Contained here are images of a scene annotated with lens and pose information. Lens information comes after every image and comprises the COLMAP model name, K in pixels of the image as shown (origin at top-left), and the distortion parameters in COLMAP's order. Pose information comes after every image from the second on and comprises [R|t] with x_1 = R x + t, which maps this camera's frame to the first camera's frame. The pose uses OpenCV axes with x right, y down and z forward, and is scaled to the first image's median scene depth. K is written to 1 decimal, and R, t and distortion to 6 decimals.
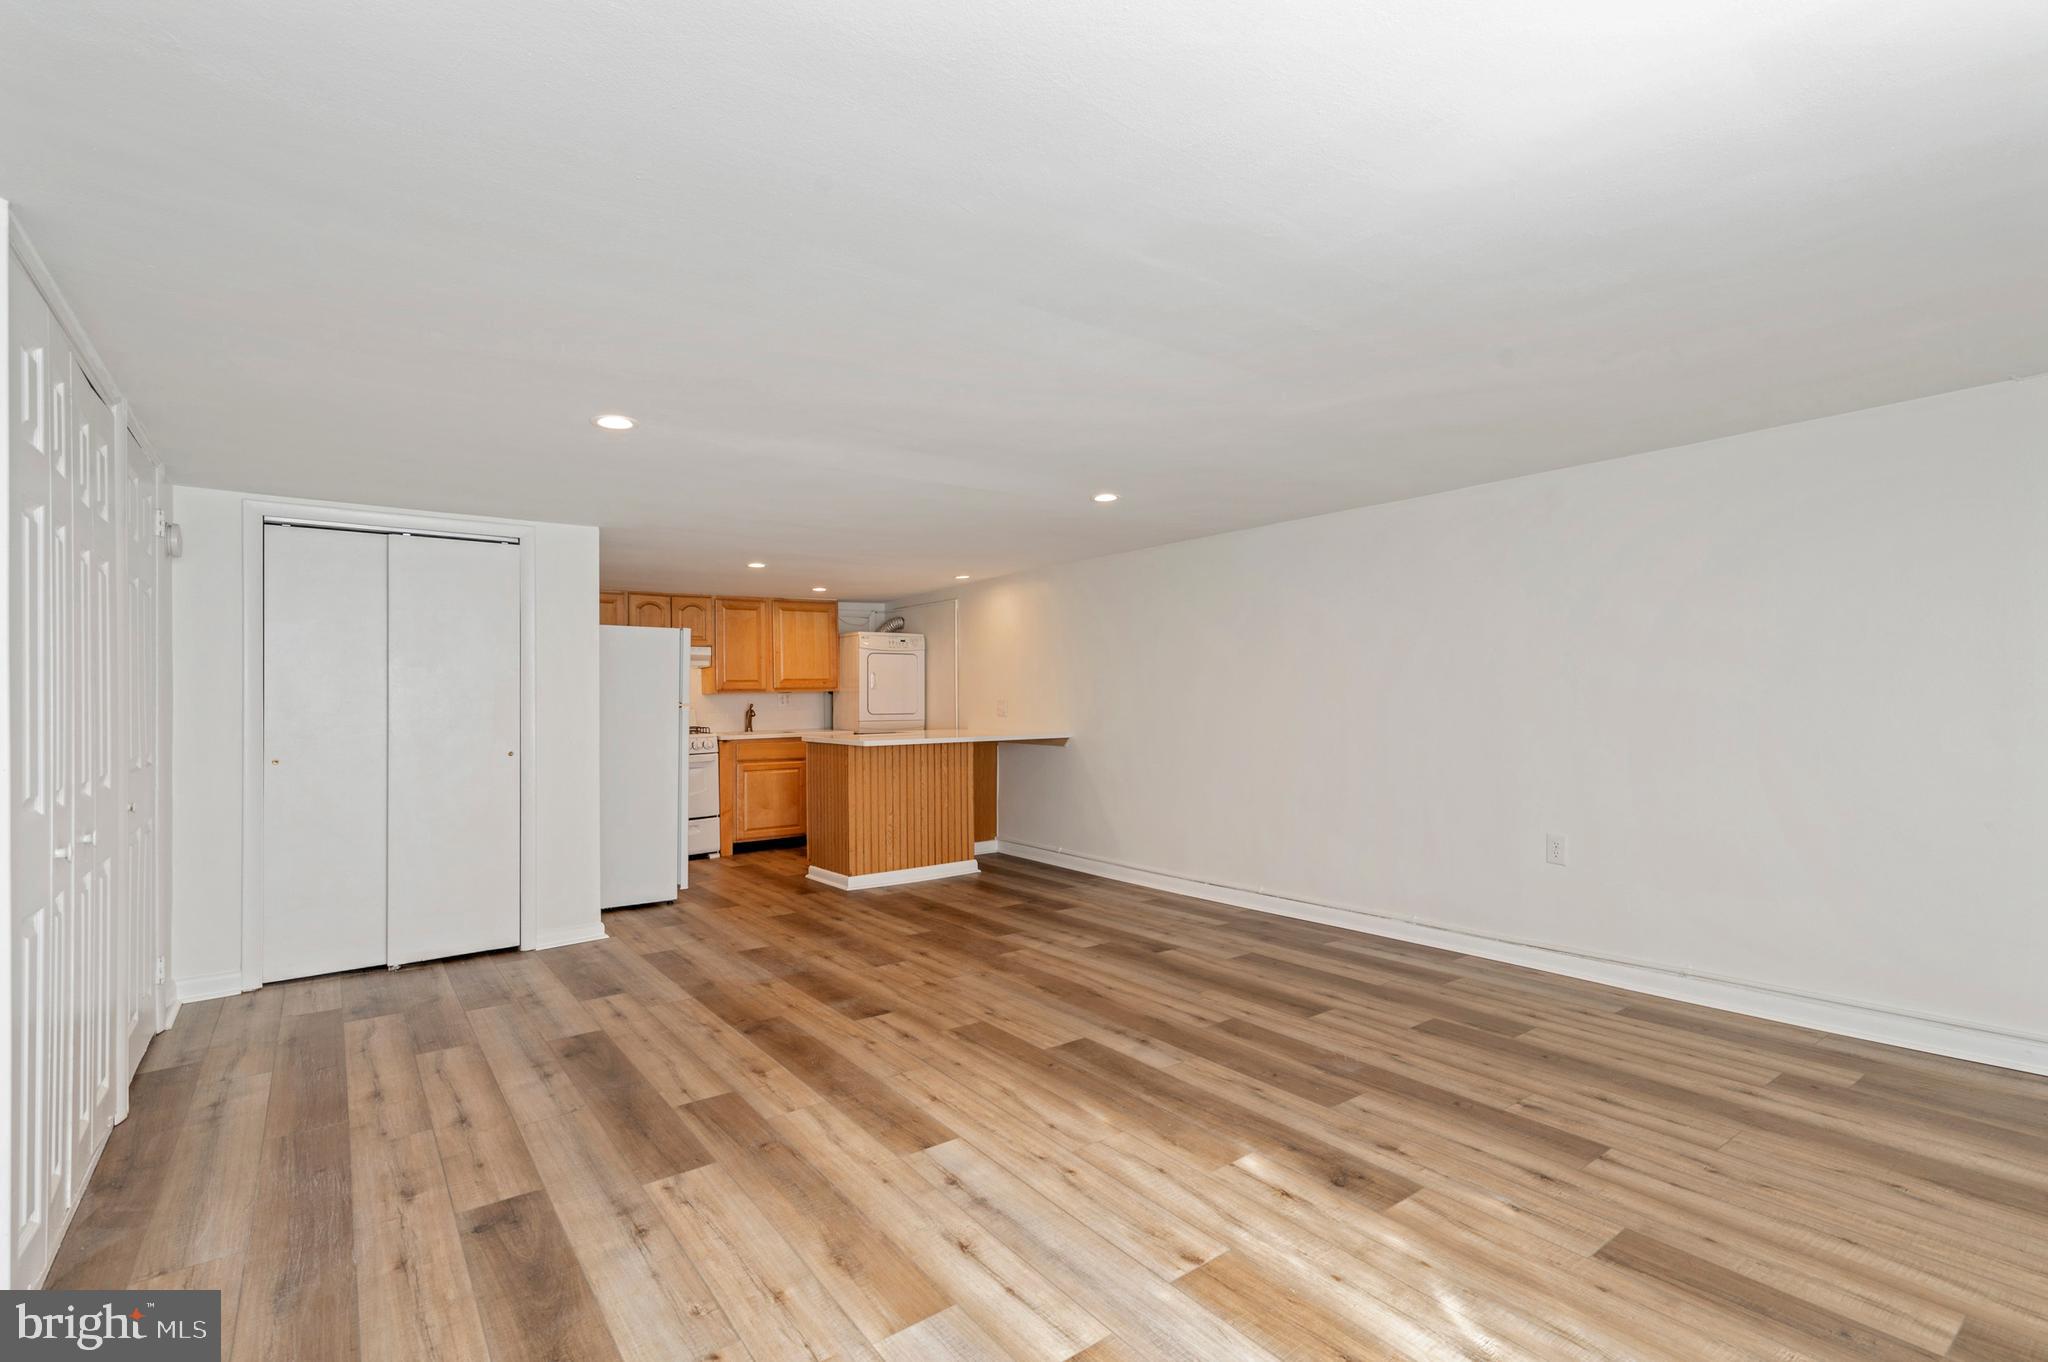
lens RADIAL K [[940.3, 0, 1027.7], [0, 940.3, 682.3], [0, 0, 1]] dist [0.014860, 0.000053]
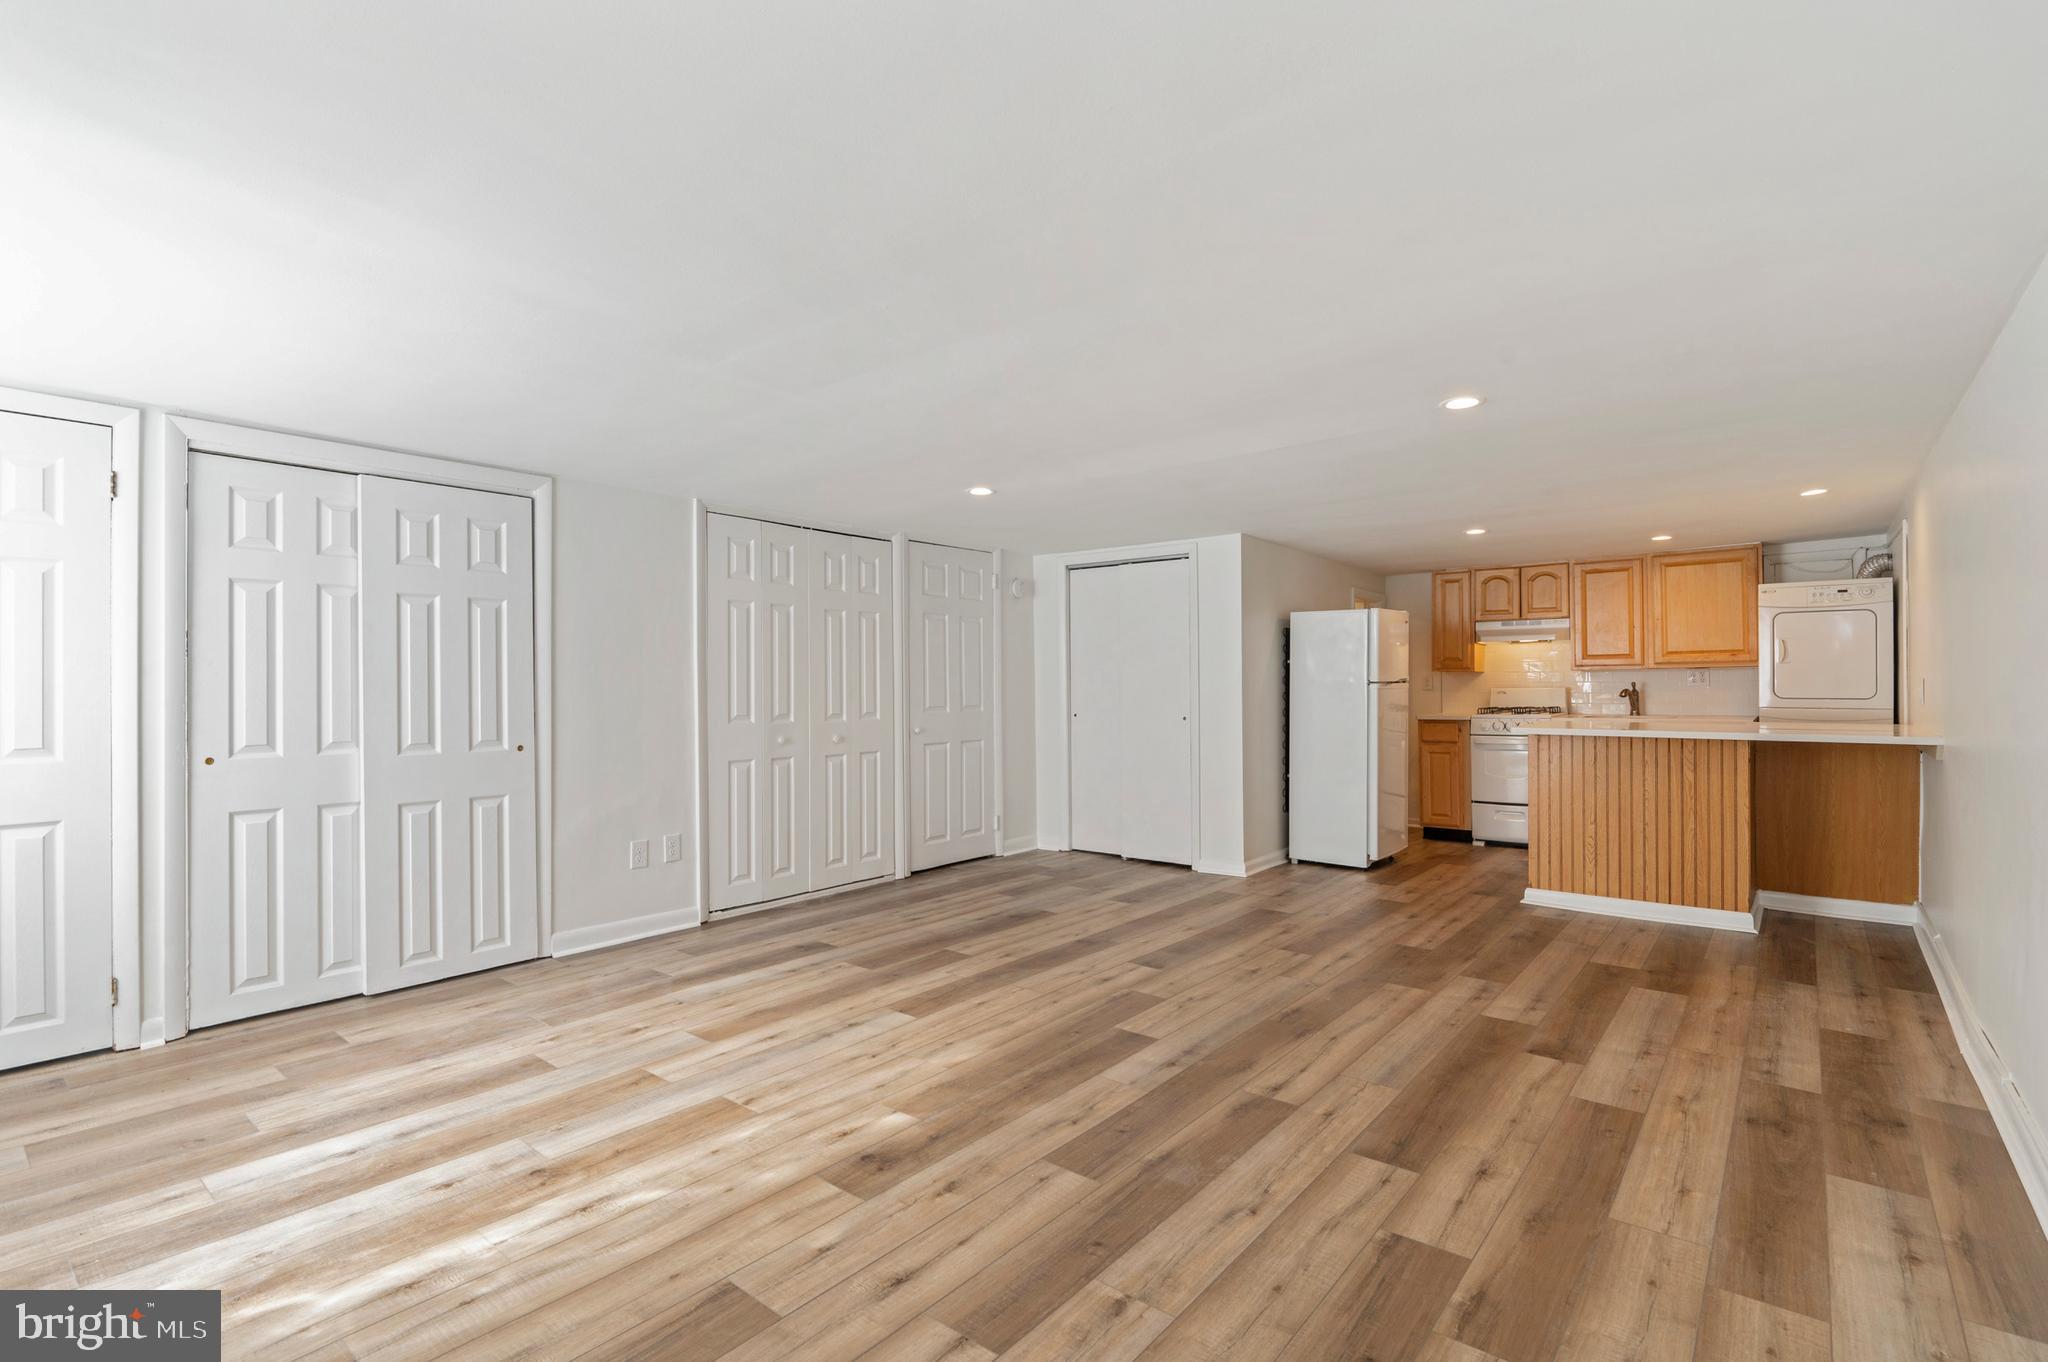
lens RADIAL K [[948.3, 0, 1024.0], [0, 948.3, 681.0], [0, 0, 1]] dist [-0.009609, -0.000901]
pose [[0.238583, 0.006820, -0.971098, 0.704699], [0.018019, 0.999772, 0.011449, 0.004273], [0.970955, -0.020229, 0.238406, 0.484888]]
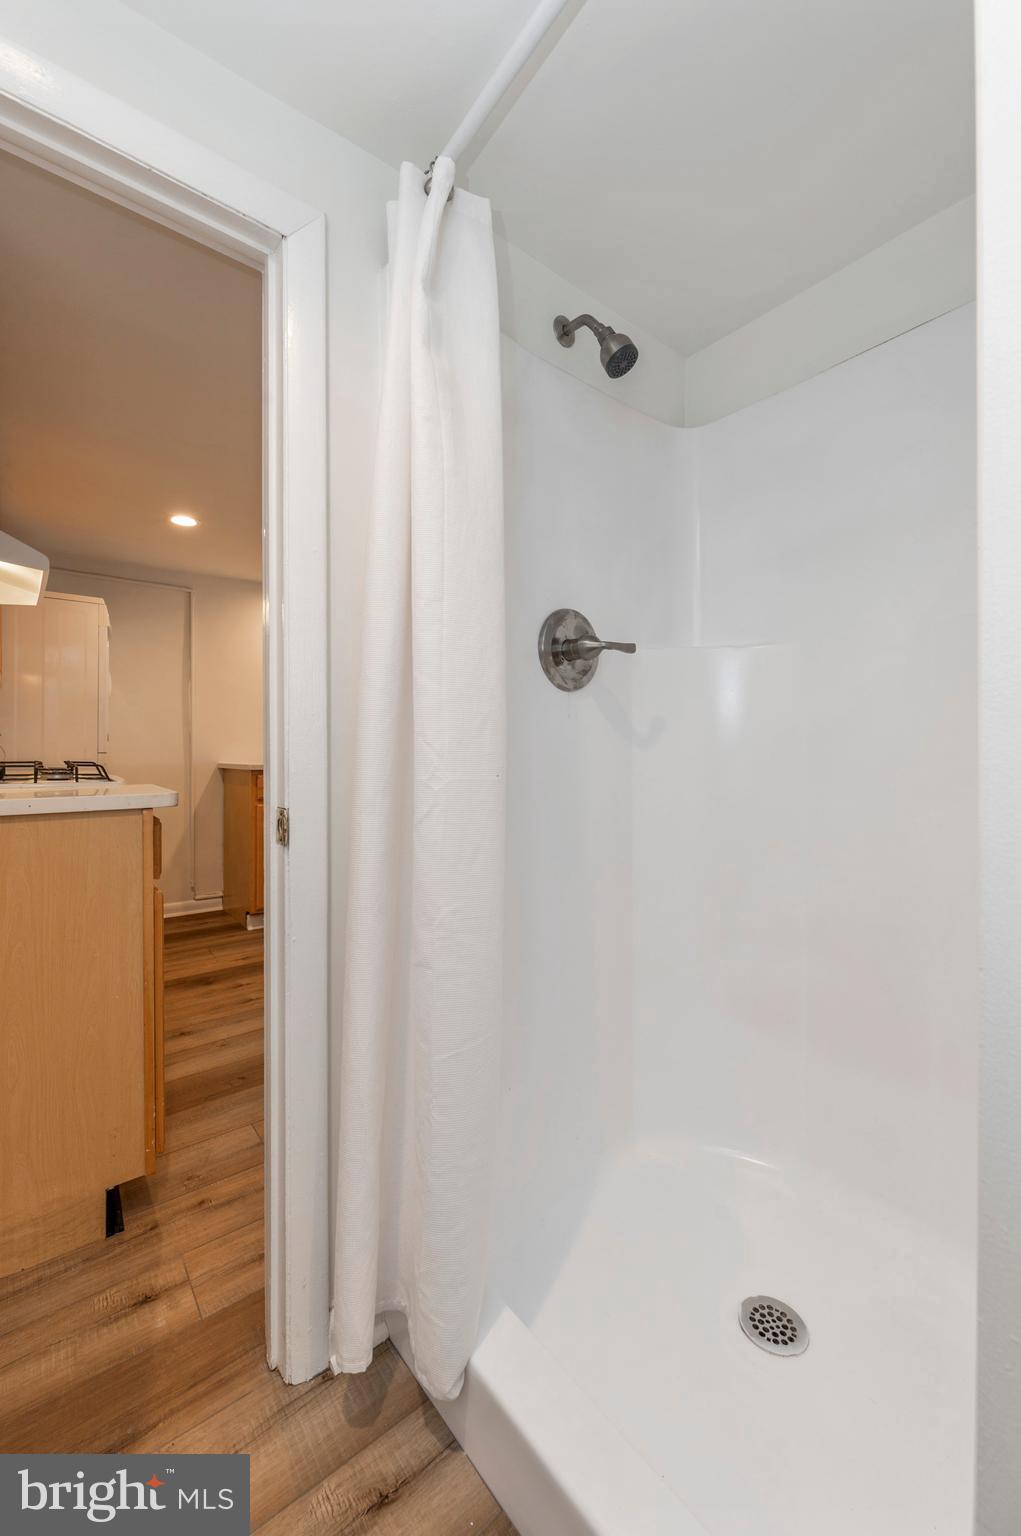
lens RADIAL K [[616.2, 0, 510.5], [0, 616.2, 768.0], [0, 0, 1]] dist [0.001869, -0.000318]
pose [[-0.034443, -0.012756, 0.999325, -1.012811], [-0.022973, 0.999664, 0.011968, 0.072029], [-0.999143, -0.022546, -0.034724, 1.358618]]
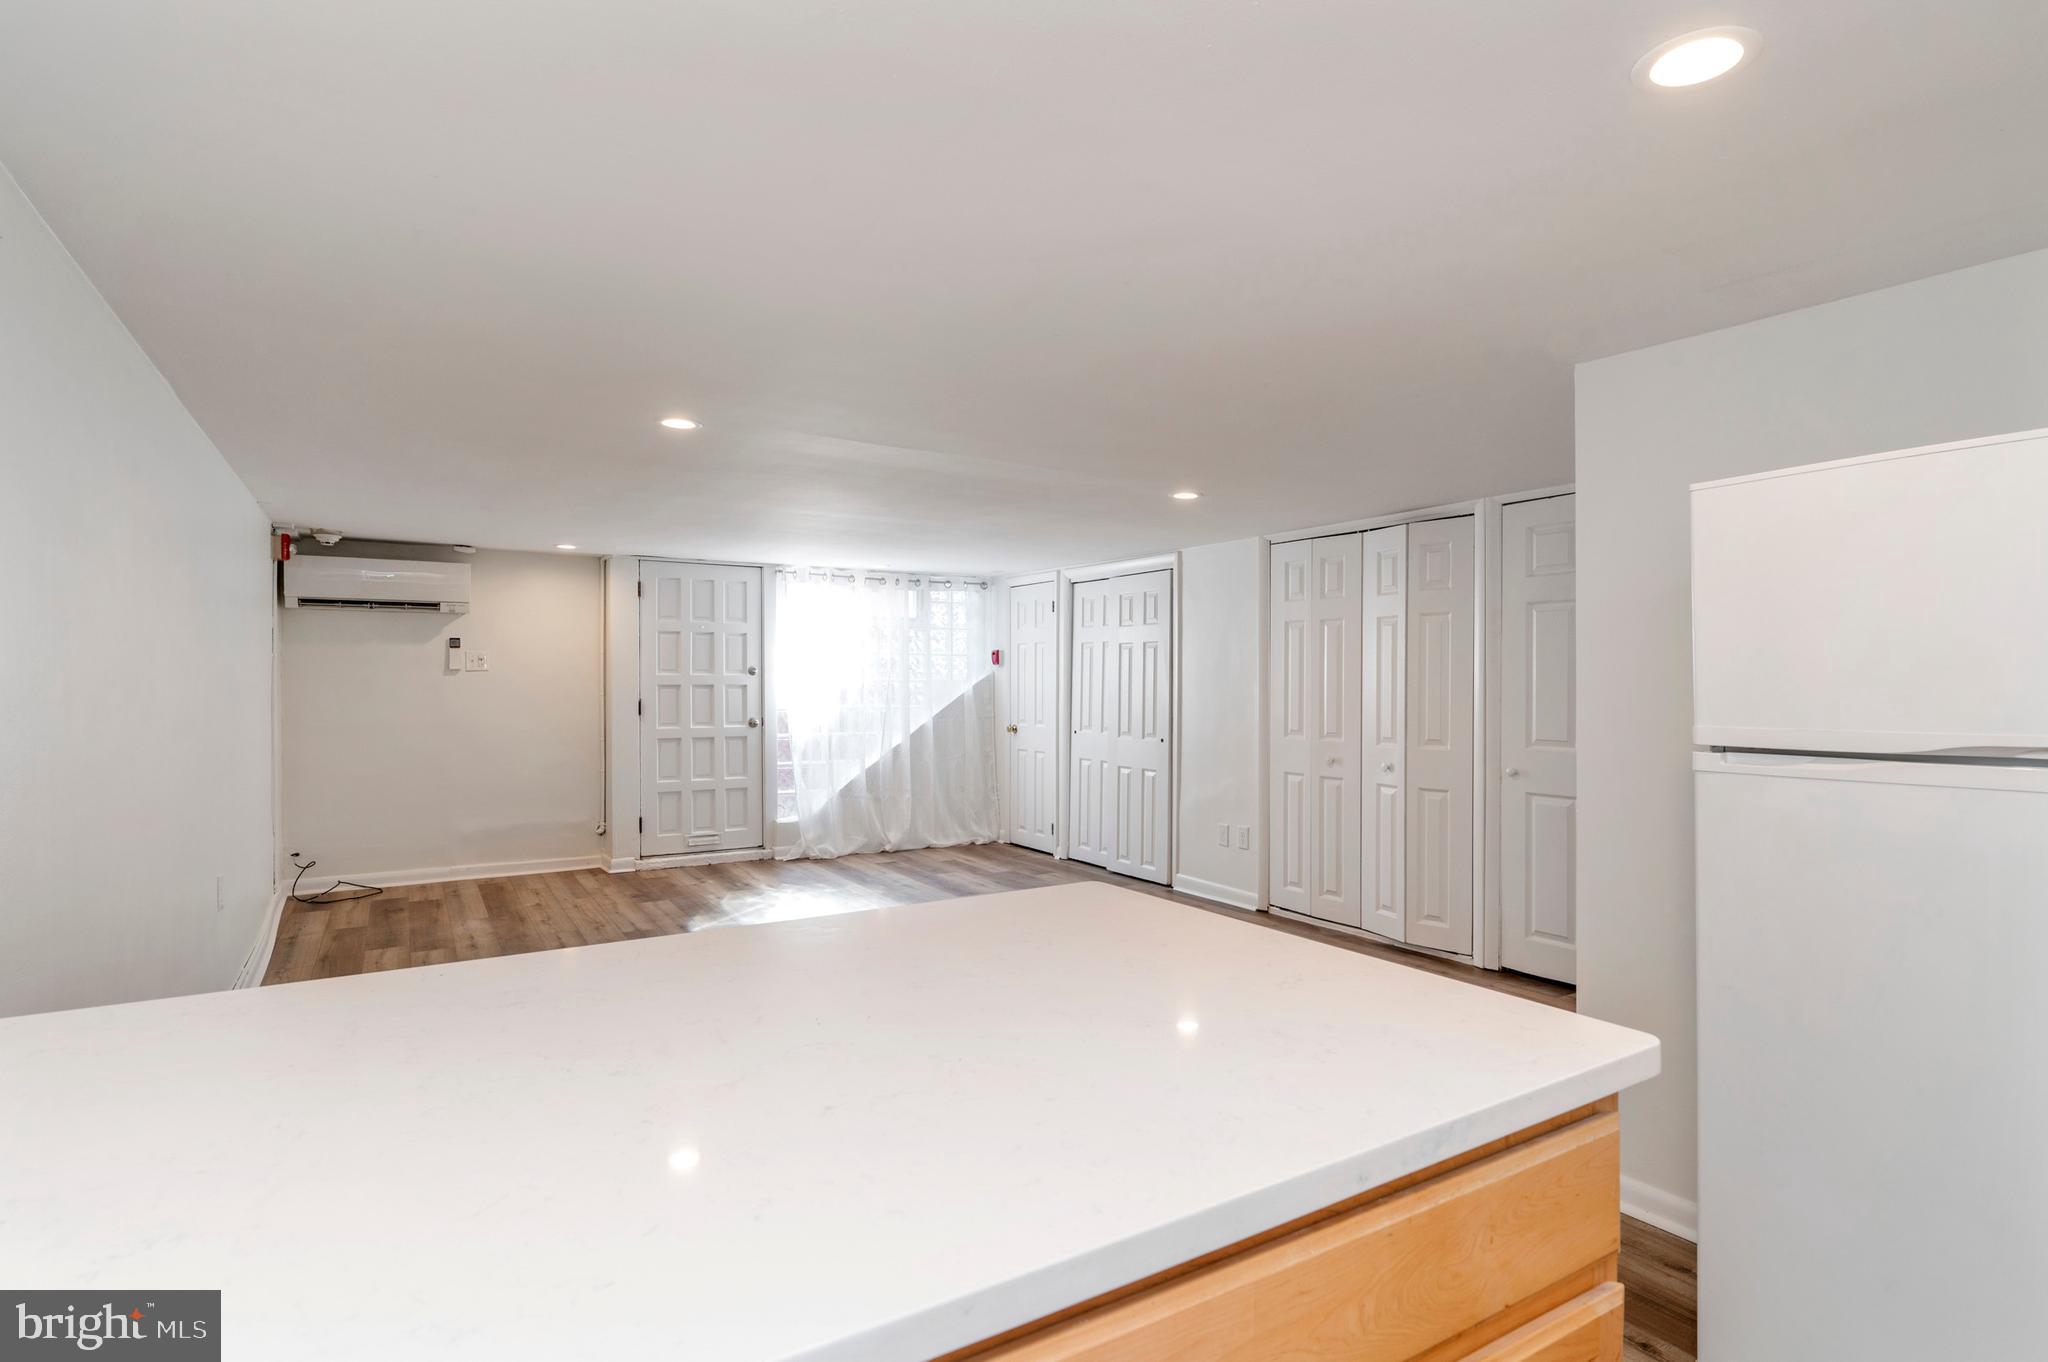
lens RADIAL K [[1026.2, 0, 1031.0], [0, 1026.2, 688.1], [0, 0, 1]] dist [-0.016997, 0.000052]
pose [[-0.996214, 0.013051, 0.085951, -0.233544], [0.012312, 0.999883, -0.009121, 0.007728], [-0.086060, -0.008028, -0.996258, 1.700118]]
